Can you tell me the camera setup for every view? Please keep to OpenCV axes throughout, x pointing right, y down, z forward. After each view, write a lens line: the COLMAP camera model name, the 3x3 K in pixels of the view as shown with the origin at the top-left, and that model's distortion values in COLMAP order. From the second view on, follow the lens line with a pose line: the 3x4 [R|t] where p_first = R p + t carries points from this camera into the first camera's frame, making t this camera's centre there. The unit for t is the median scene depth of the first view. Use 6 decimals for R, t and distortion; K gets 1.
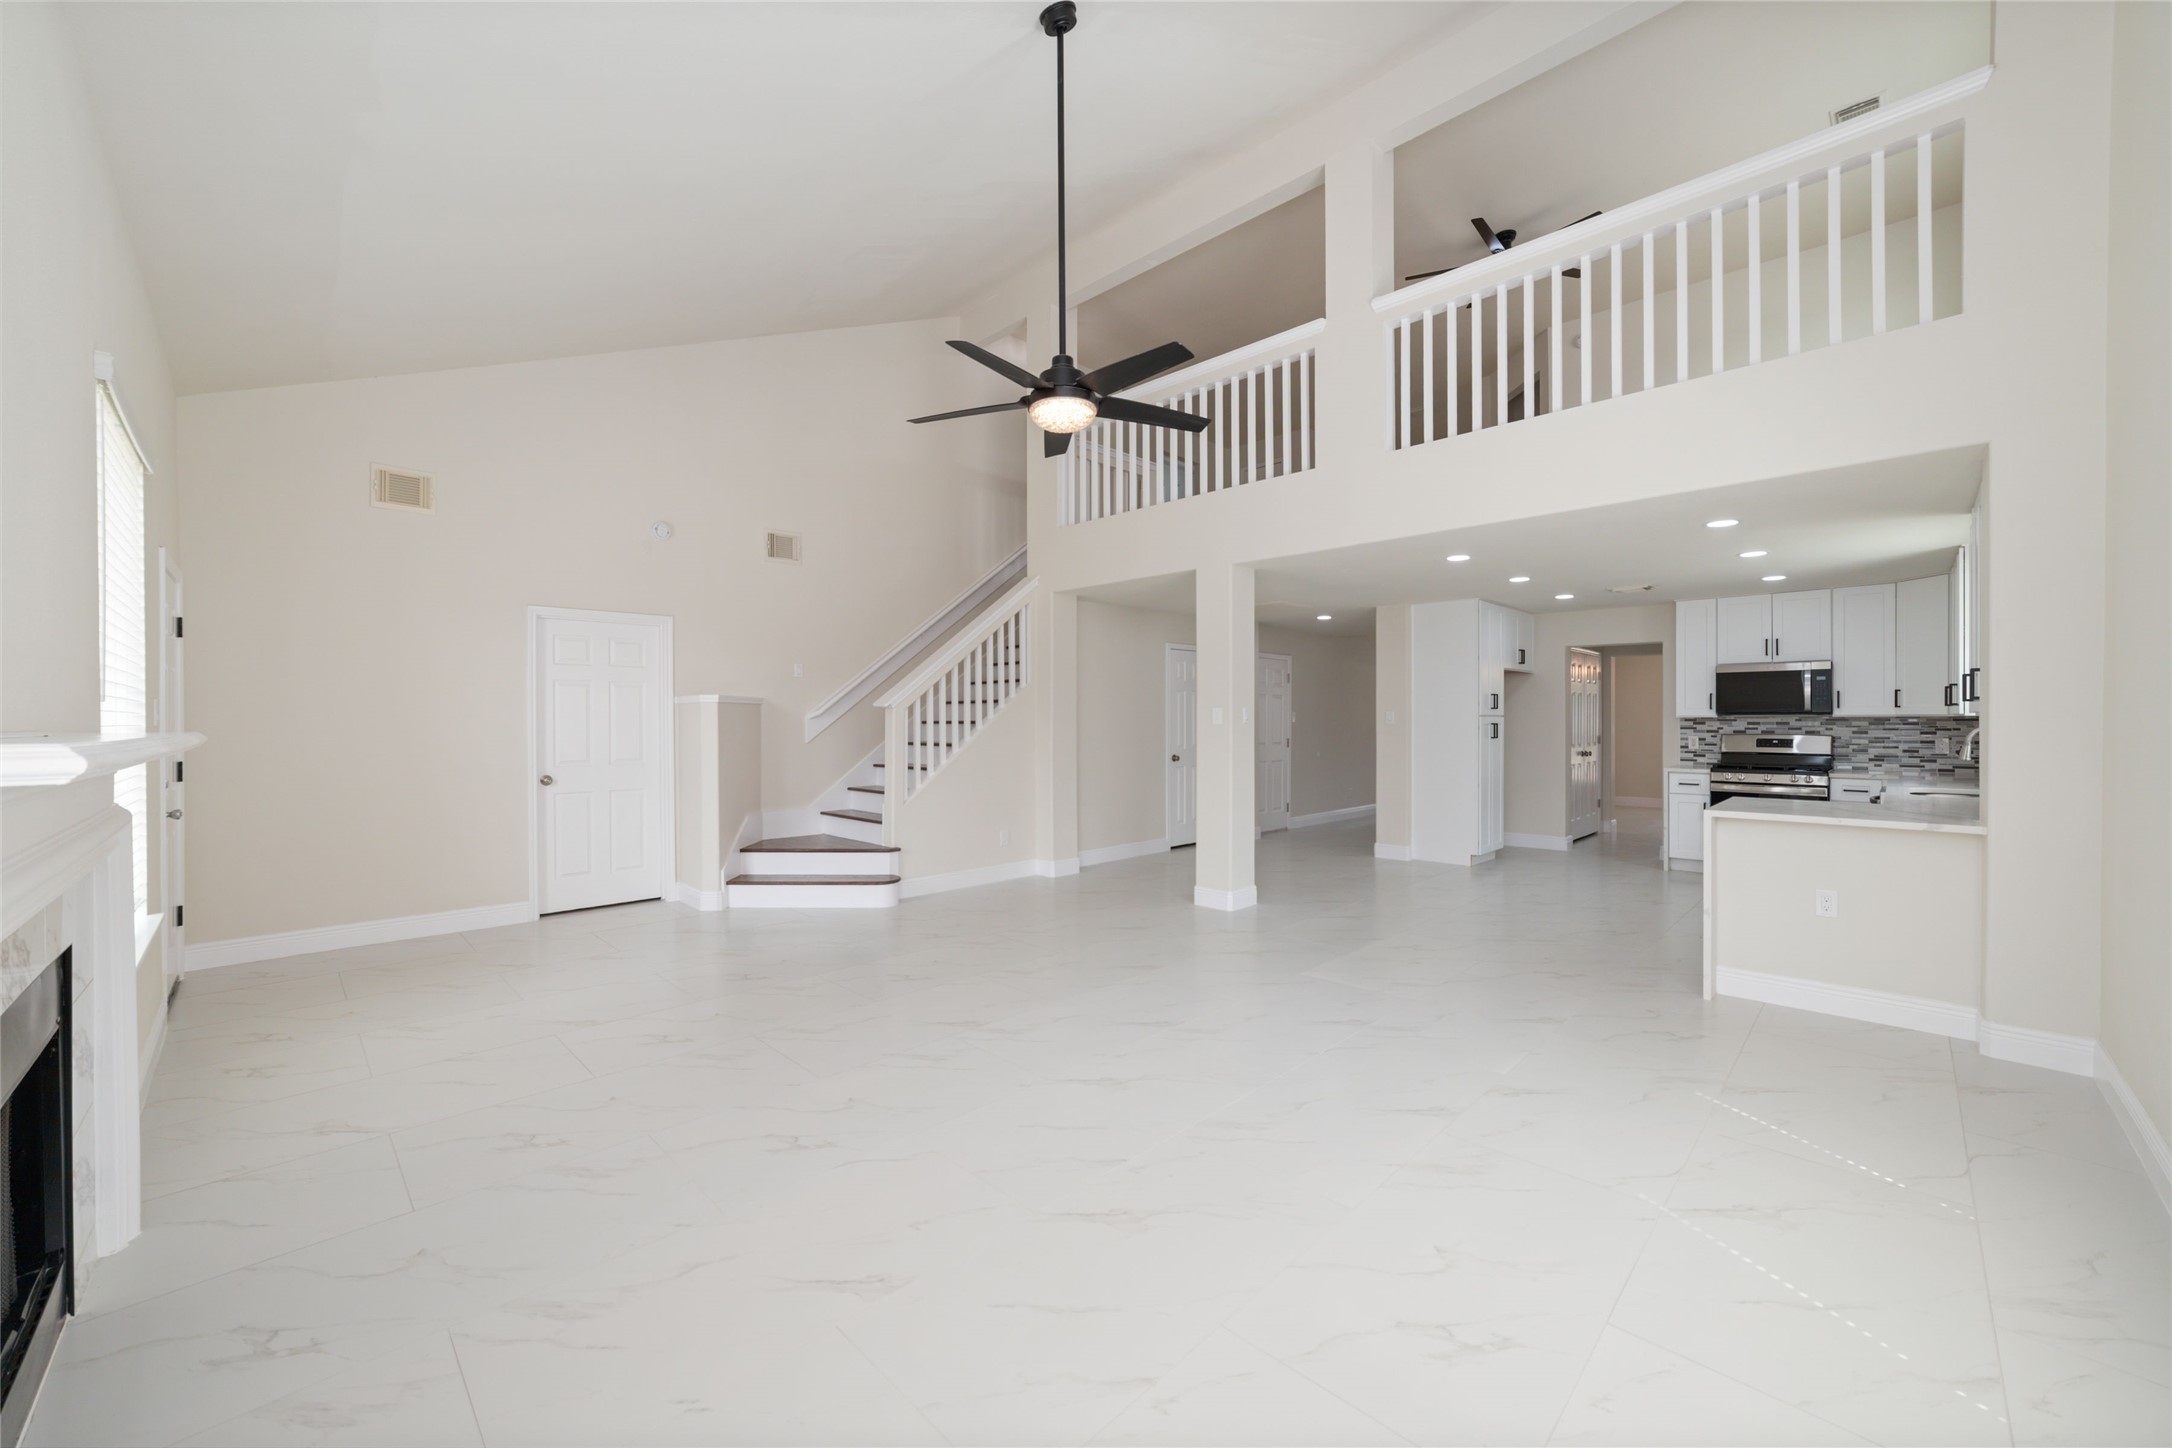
lens RADIAL K [[832.1, 0, 1082.9], [0, 832.1, 721.8], [0, 0, 1]] dist [-0.020550, 0.005885]
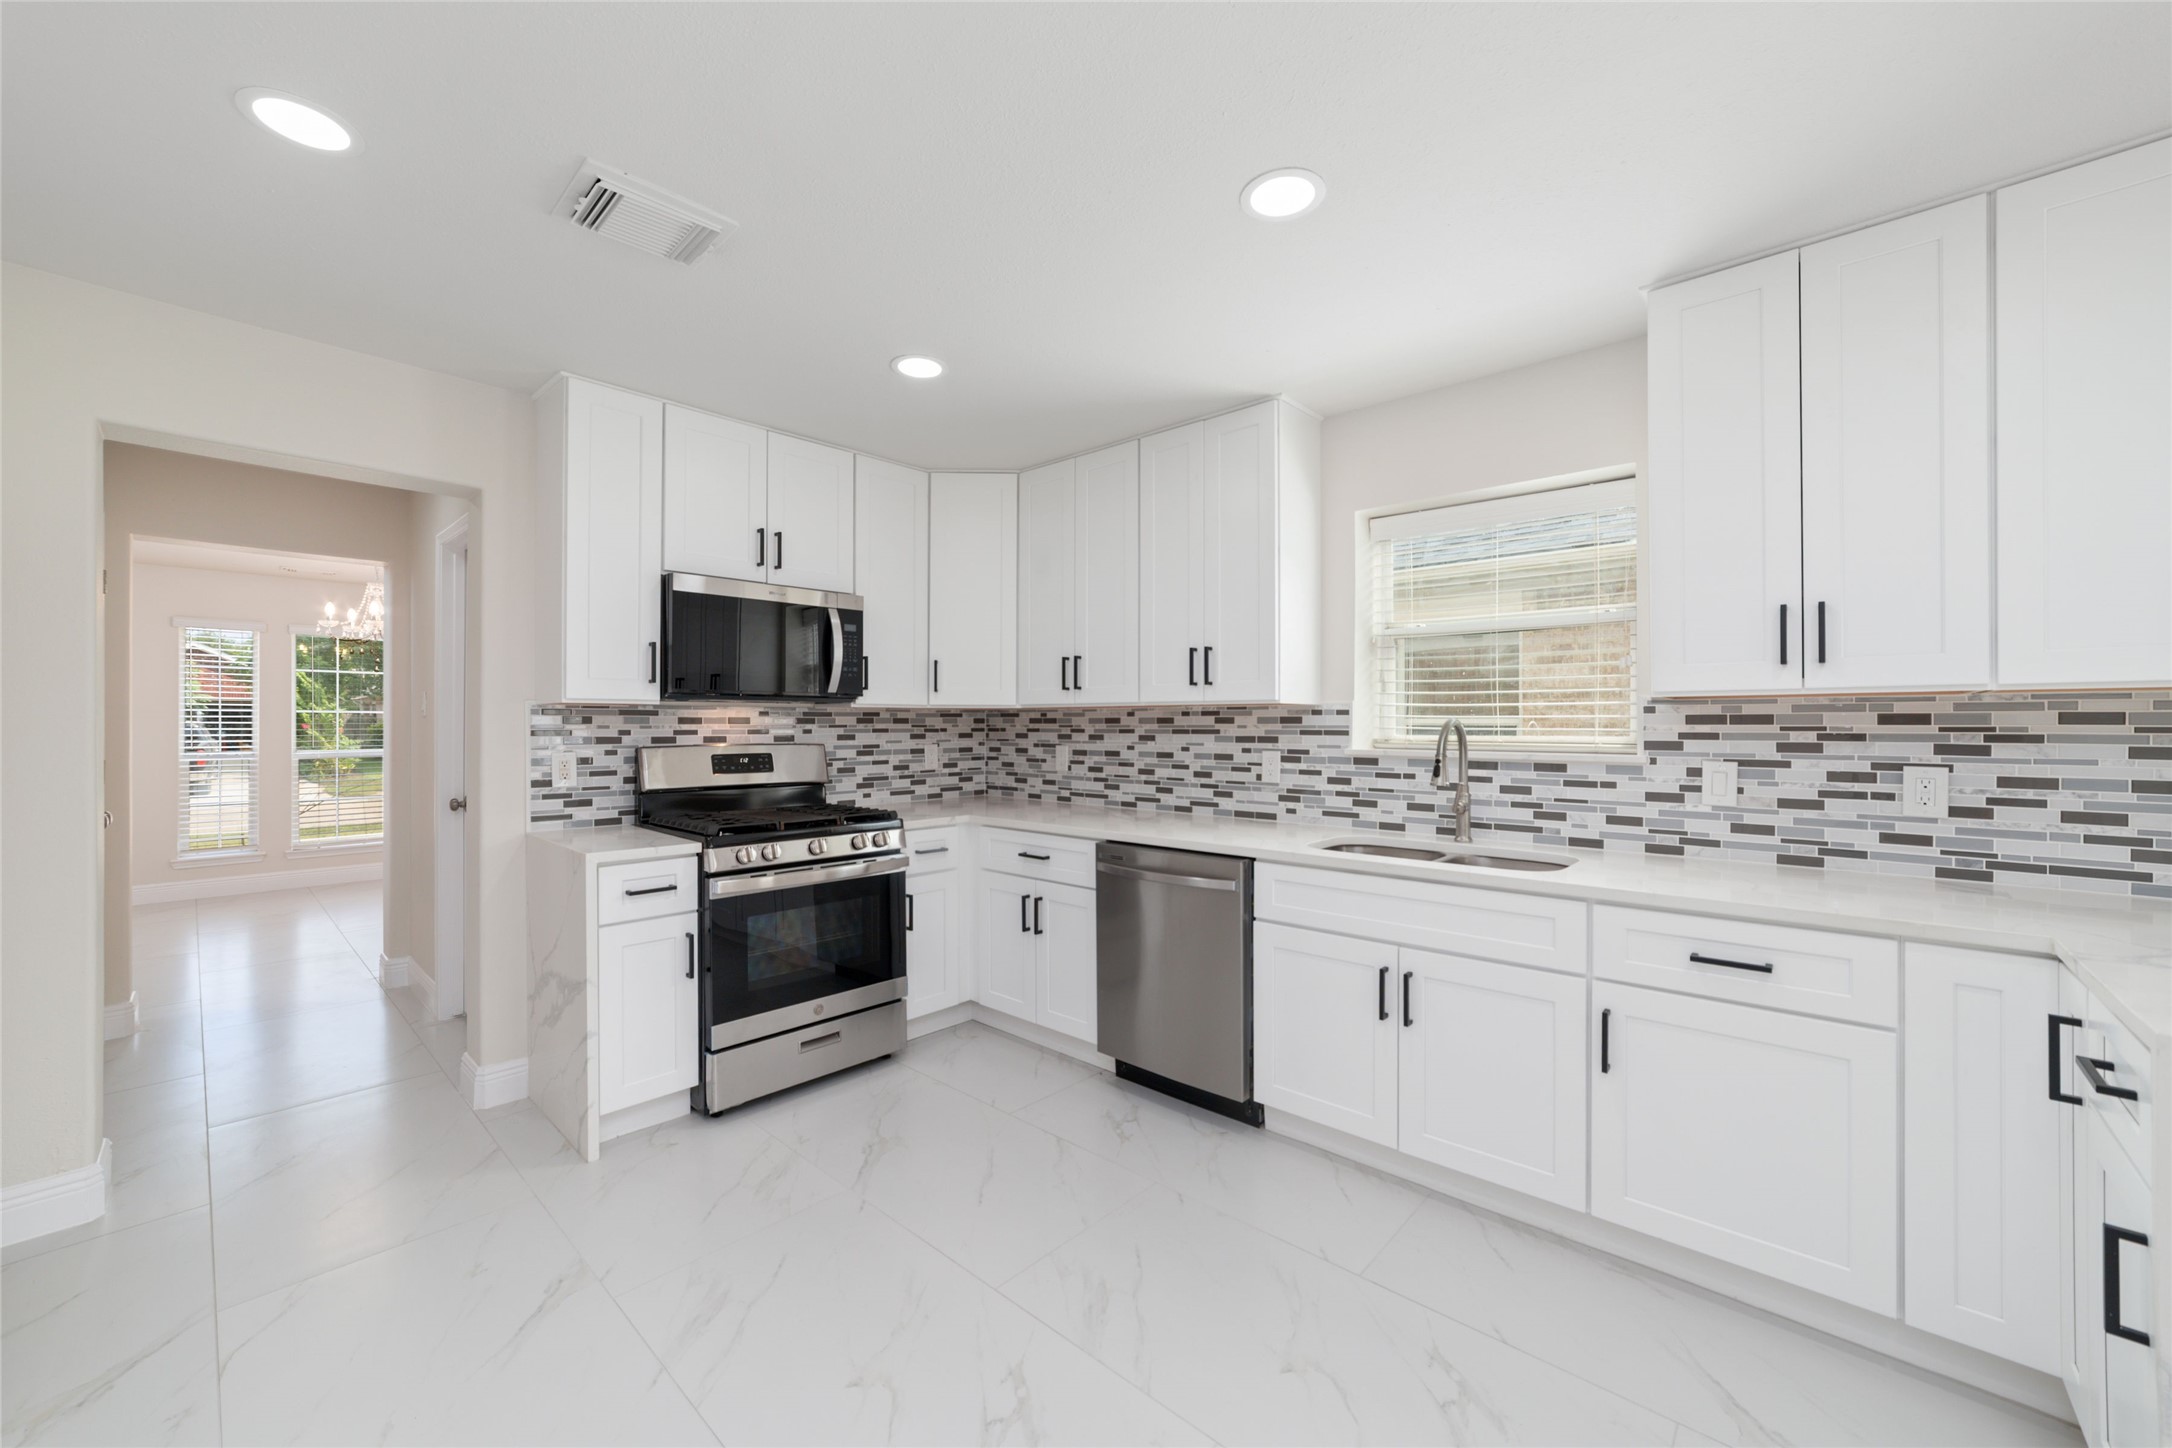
lens RADIAL K [[832.1, 0, 1082.9], [0, 832.1, 721.8], [0, 0, 1]] dist [-0.020550, 0.005885]
pose [[-0.040323, 0.004149, 0.999178, 0.354558], [0.002066, 0.999990, -0.004069, 0.004778], [-0.999185, 0.001900, -0.040331, 0.788931]]
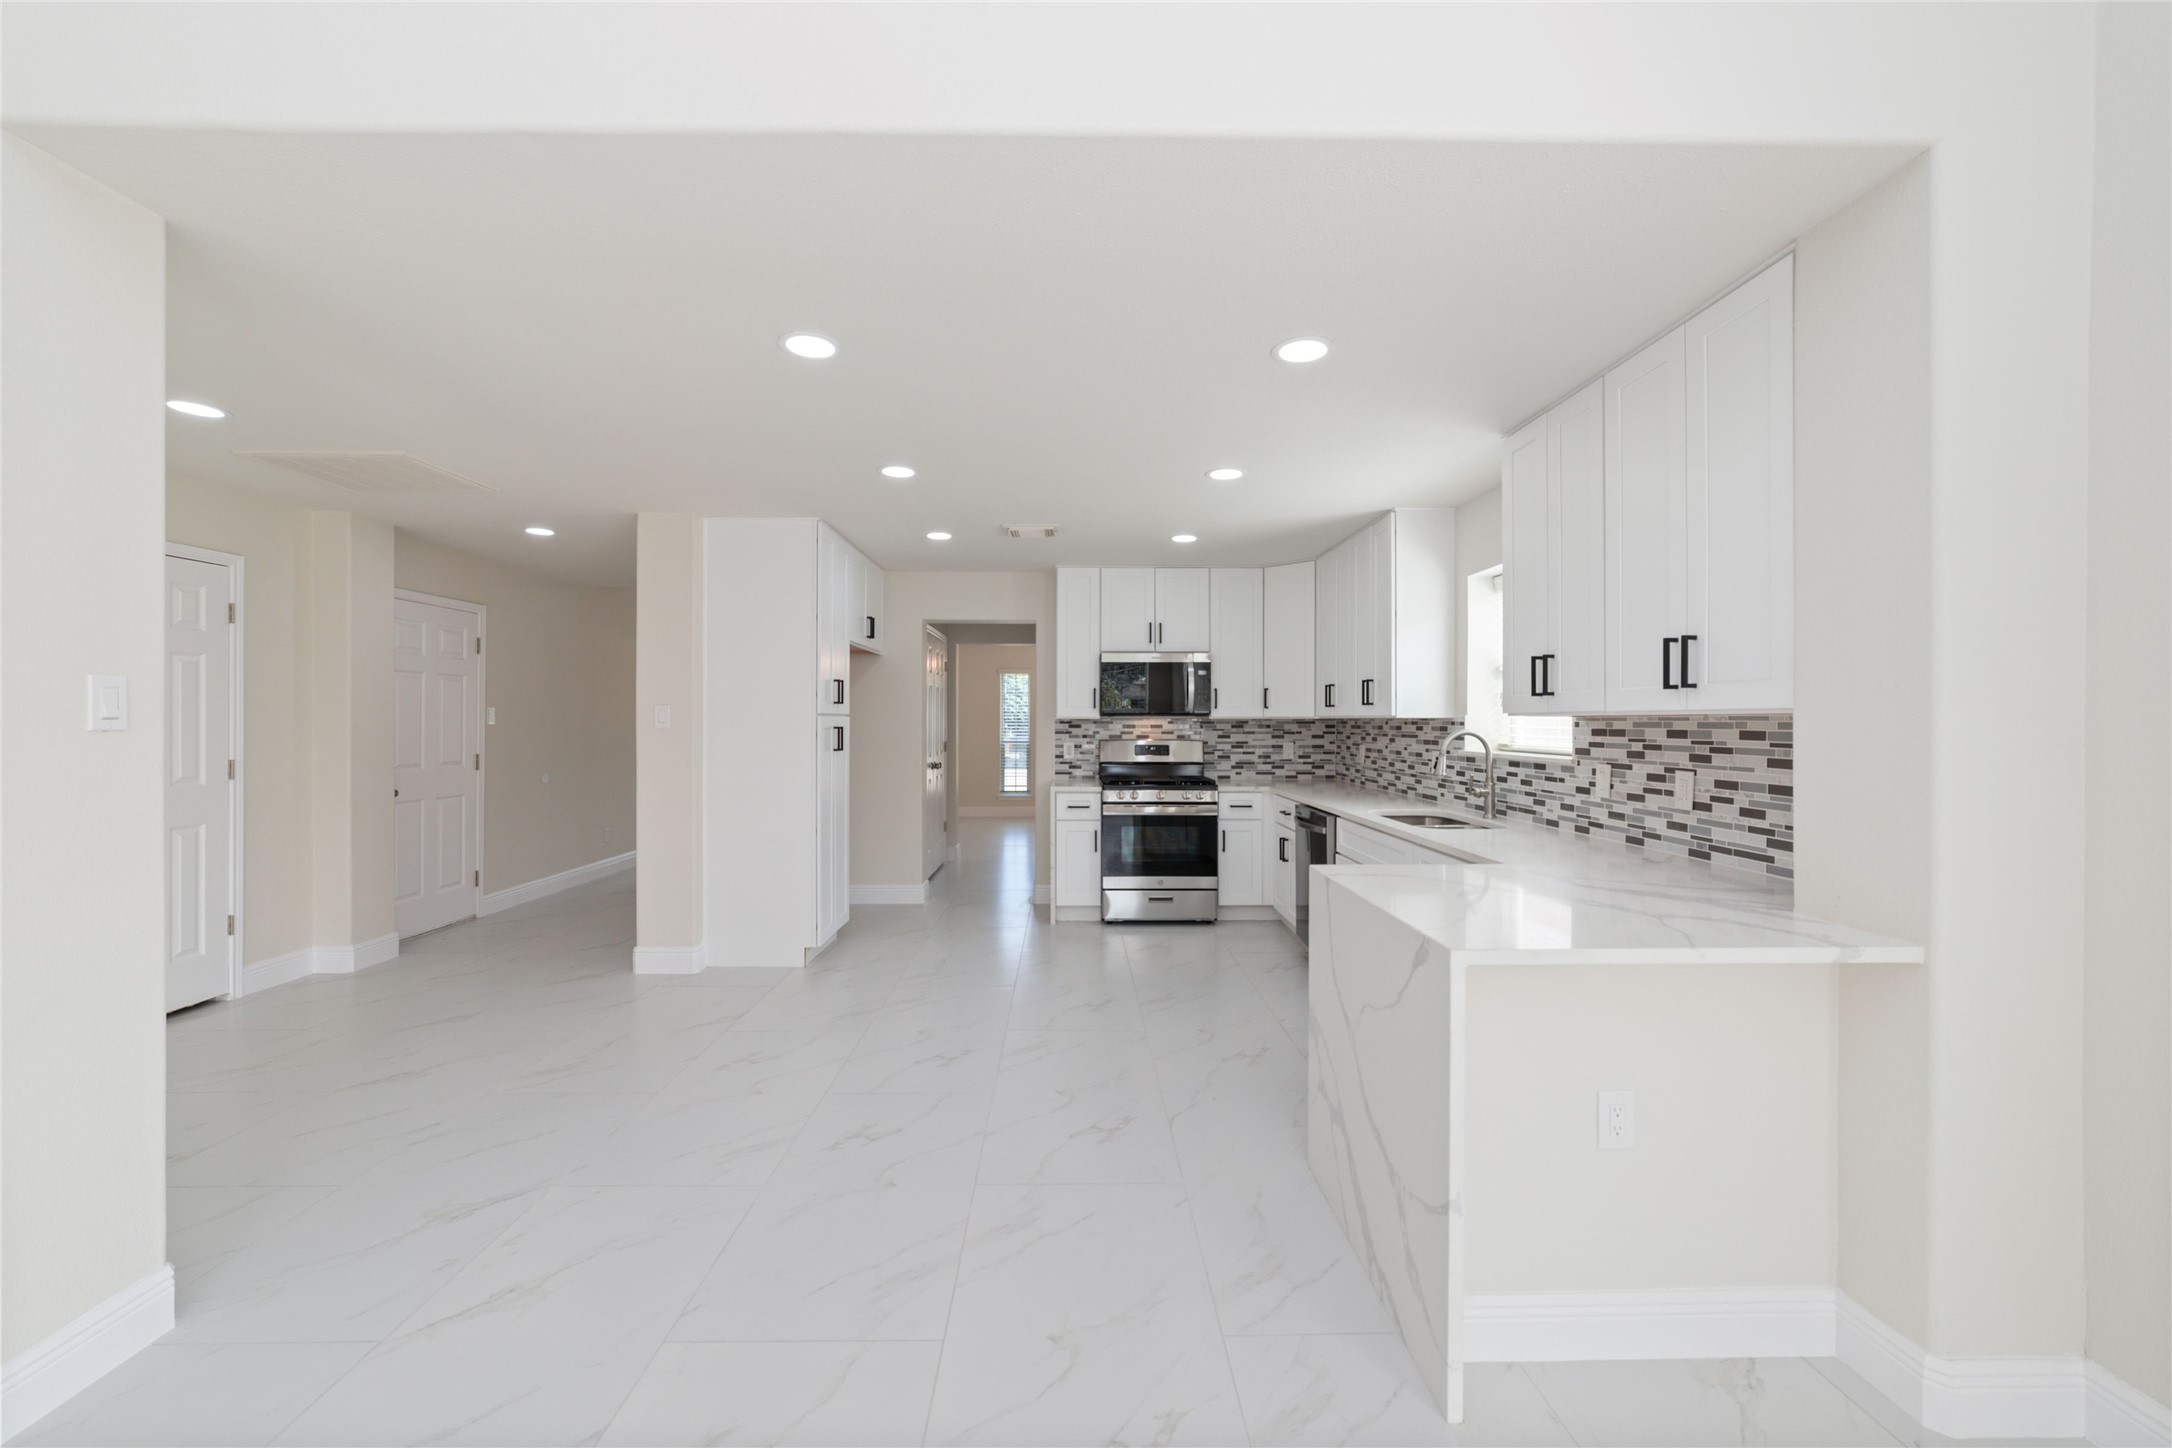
lens RADIAL K [[832.1, 0, 1082.9], [0, 832.1, 721.8], [0, 0, 1]] dist [-0.020550, 0.005885]
pose [[0.696485, 0.002278, 0.717568, 0.180377], [-0.001240, 0.999997, -0.001971, -0.000994], [-0.717570, 0.000483, 0.696486, 0.441998]]
